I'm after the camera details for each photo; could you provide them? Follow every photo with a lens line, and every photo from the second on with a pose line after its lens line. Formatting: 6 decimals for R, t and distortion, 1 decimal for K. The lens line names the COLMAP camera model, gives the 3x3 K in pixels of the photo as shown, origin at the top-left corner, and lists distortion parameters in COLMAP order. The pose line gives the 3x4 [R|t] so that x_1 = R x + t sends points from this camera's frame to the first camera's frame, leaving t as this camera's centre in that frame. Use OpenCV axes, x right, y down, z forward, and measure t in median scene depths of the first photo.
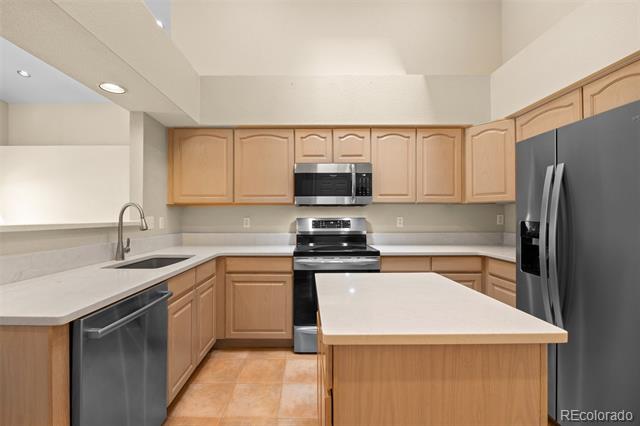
lens RADIAL K [[270.4, 0, 309.1], [0, 270.4, 215.4], [0, 0, 1]] dist [-0.012215, 0.000617]
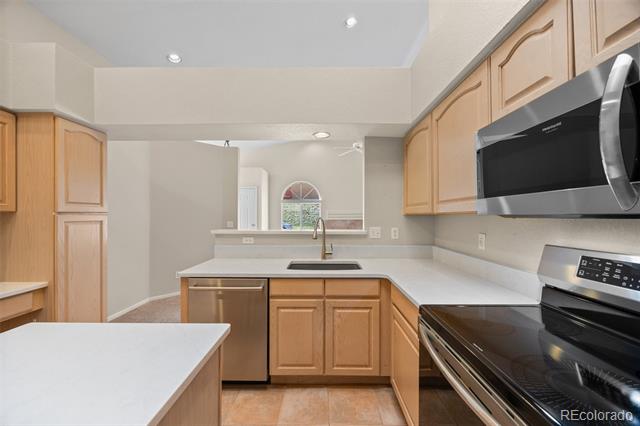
lens RADIAL K [[242.7, 0, 321.4], [0, 242.7, 214.2], [0, 0, 1]] dist [-0.006892, 0.000410]
pose [[-0.010498, -0.003856, -0.999937, 0.373742], [0.001502, 0.999991, -0.003872, -0.040853], [0.999944, -0.001543, -0.010492, 0.709639]]
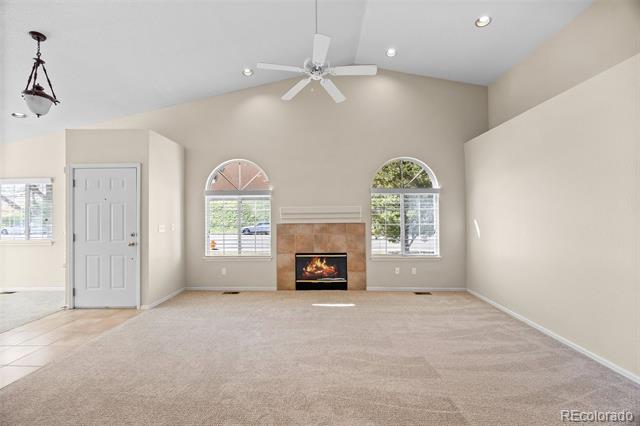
lens RADIAL K [[242.7, 0, 319.8], [0, 242.7, 214.5], [0, 0, 1]] dist [-0.006892, 0.000410]
pose [[-0.034034, -0.001290, -0.999420, -0.763862], [0.006874, 0.999975, -0.001525, -0.042758], [0.999397, -0.006922, -0.034024, 1.058021]]
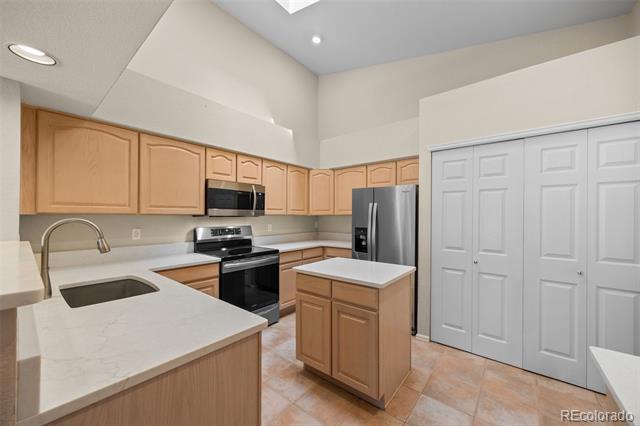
lens RADIAL K [[242.7, 0, 322.6], [0, 242.7, 216.5], [0, 0, 1]] dist [-0.006892, 0.000410]
pose [[0.631293, 0.003127, 0.775538, -0.519543], [-0.001110, 0.999994, -0.003128, -0.035532], [-0.775543, 0.001114, 0.631293, 0.008963]]
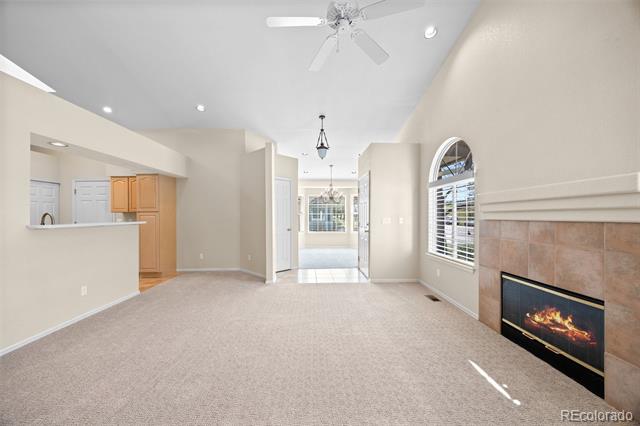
lens RADIAL K [[242.7, 0, 317.9], [0, 242.7, 213.8], [0, 0, 1]] dist [-0.006892, 0.000410]
pose [[-0.999914, 0.009773, -0.008720, -1.654024], [0.009834, 0.999927, -0.007050, -0.011348], [0.008651, -0.007135, -0.999937, 1.776350]]
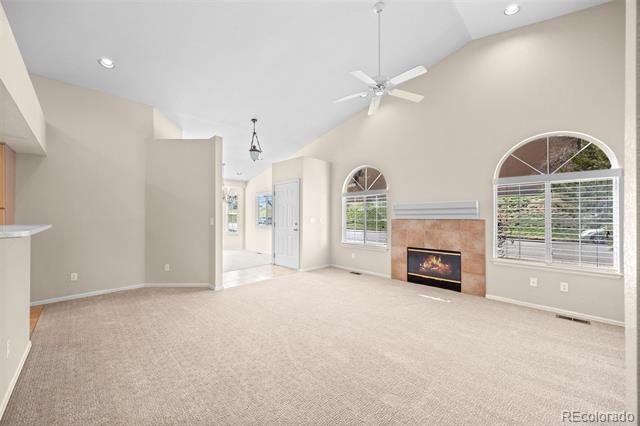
lens RADIAL K [[242.7, 0, 317.6], [0, 242.7, 214.2], [0, 0, 1]] dist [-0.006892, 0.000410]
pose [[-0.726663, 0.000067, -0.686995, -0.730854], [0.003468, 0.999988, -0.003570, -0.016757], [0.686986, -0.004977, -0.726654, 1.652203]]
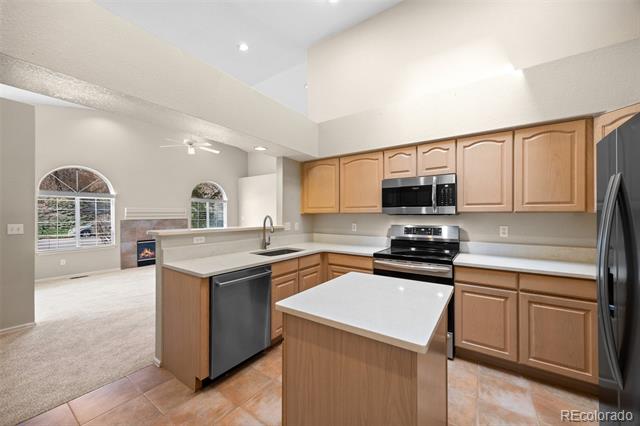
lens RADIAL K [[242.7, 0, 322.7], [0, 242.7, 214.0], [0, 0, 1]] dist [-0.006892, 0.000410]
pose [[0.823327, 0.000478, -0.567568, 0.334745], [-0.001010, 0.999999, -0.000623, -0.039840], [0.567567, 0.001086, 0.823327, -0.037261]]
